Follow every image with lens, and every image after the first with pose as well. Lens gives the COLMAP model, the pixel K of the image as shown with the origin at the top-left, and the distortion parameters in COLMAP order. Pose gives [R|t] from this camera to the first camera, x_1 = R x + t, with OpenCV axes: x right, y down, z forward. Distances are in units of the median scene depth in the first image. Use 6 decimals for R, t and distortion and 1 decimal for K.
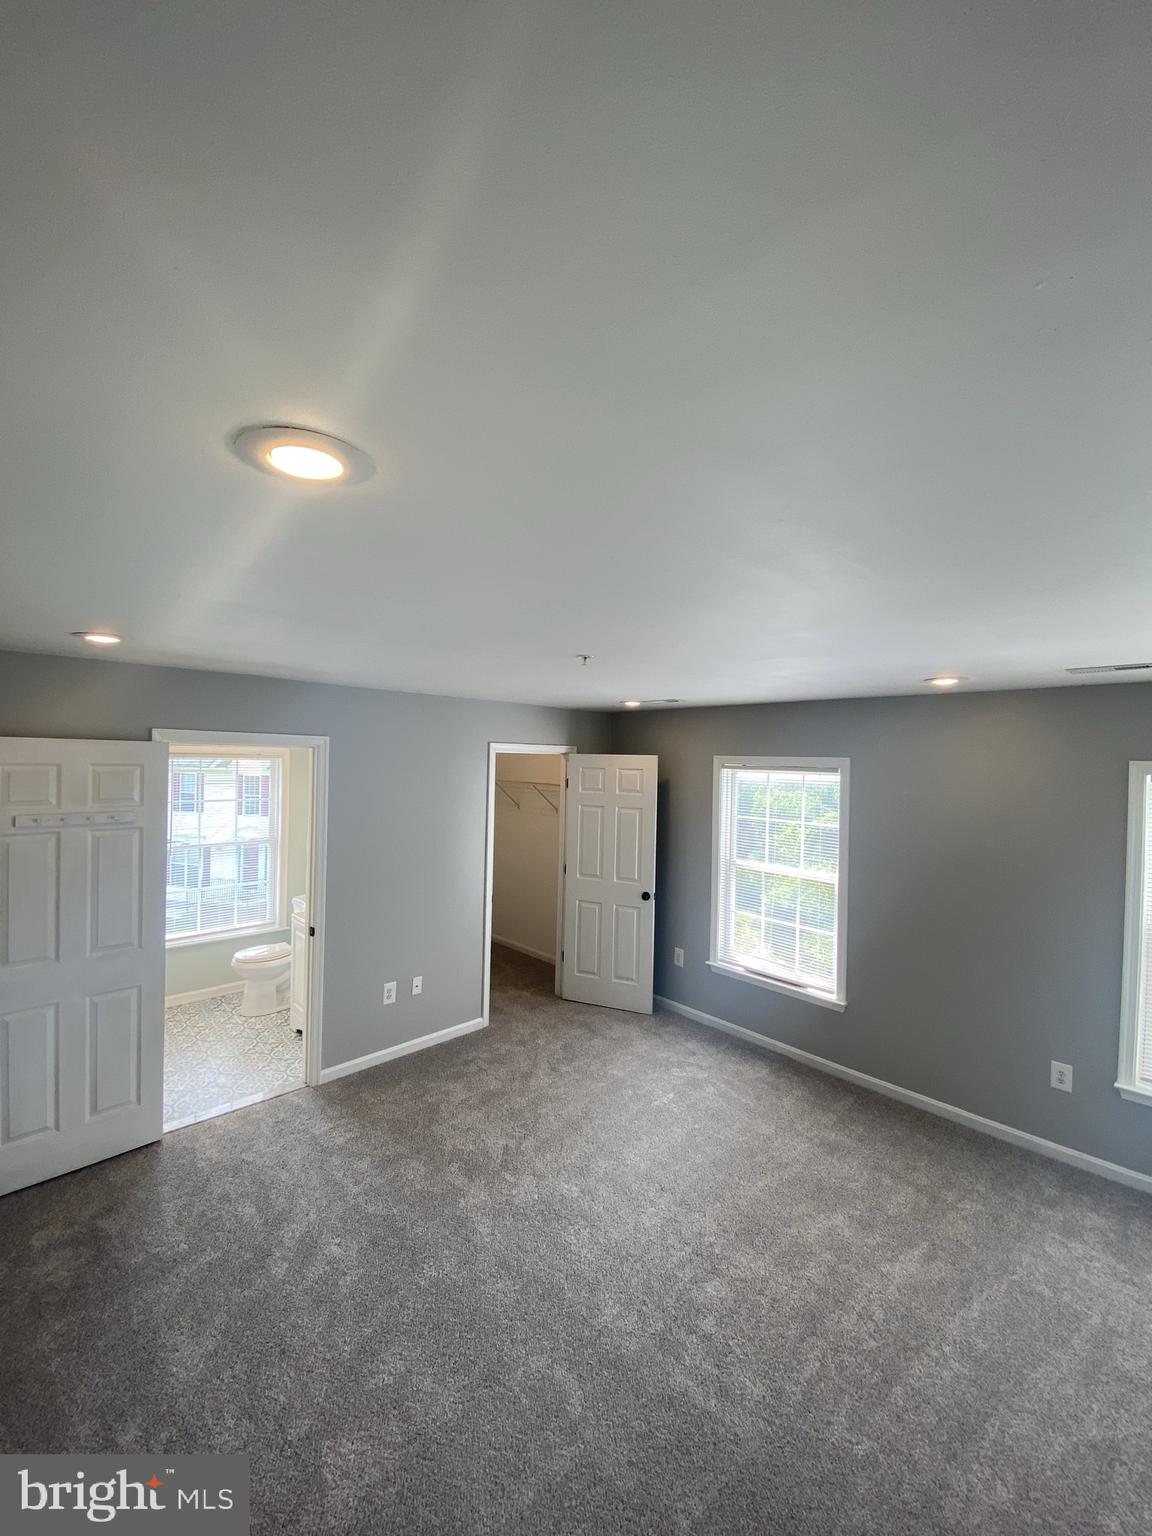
lens RADIAL K [[625.9, 0, 582.1], [0, 625.9, 763.4], [0, 0, 1]] dist [0.022466, -0.021306]
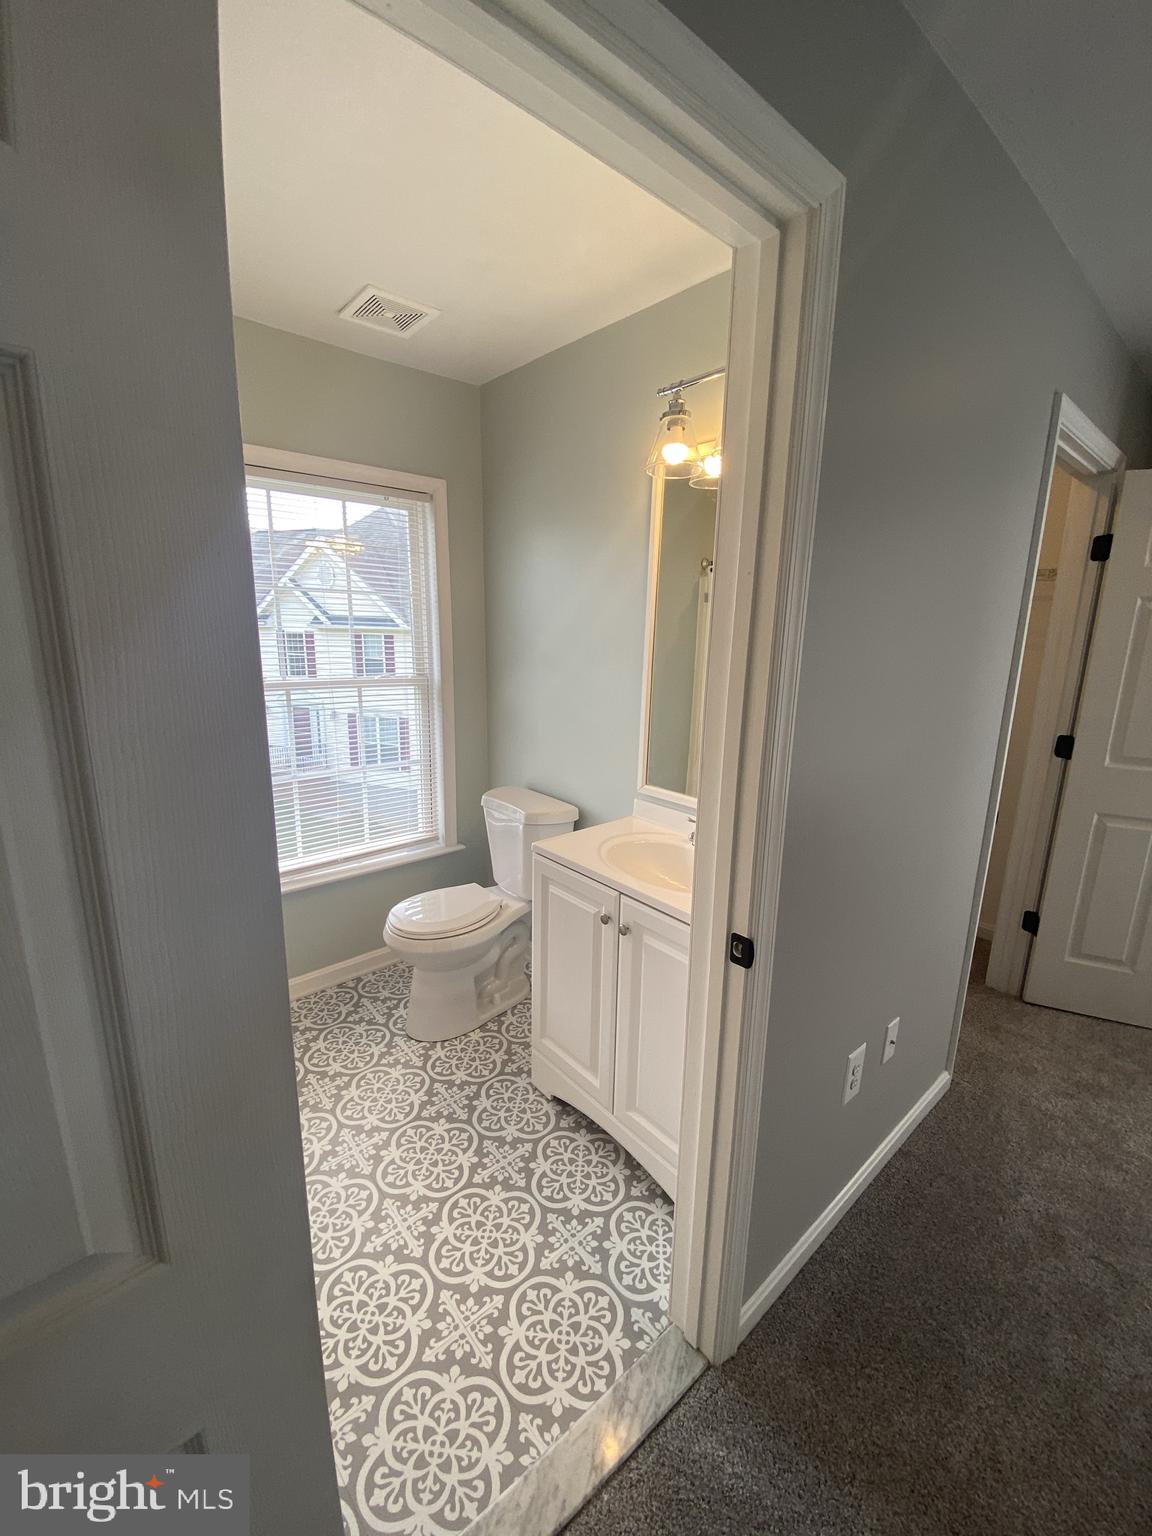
lens RADIAL K [[625.9, 0, 582.1], [0, 625.9, 763.4], [0, 0, 1]] dist [0.022466, -0.021306]
pose [[0.998790, 0.011308, -0.047865, -0.440361], [-0.001264, 0.978792, 0.204852, 0.109281], [0.049166, -0.204544, 0.977622, 0.654507]]
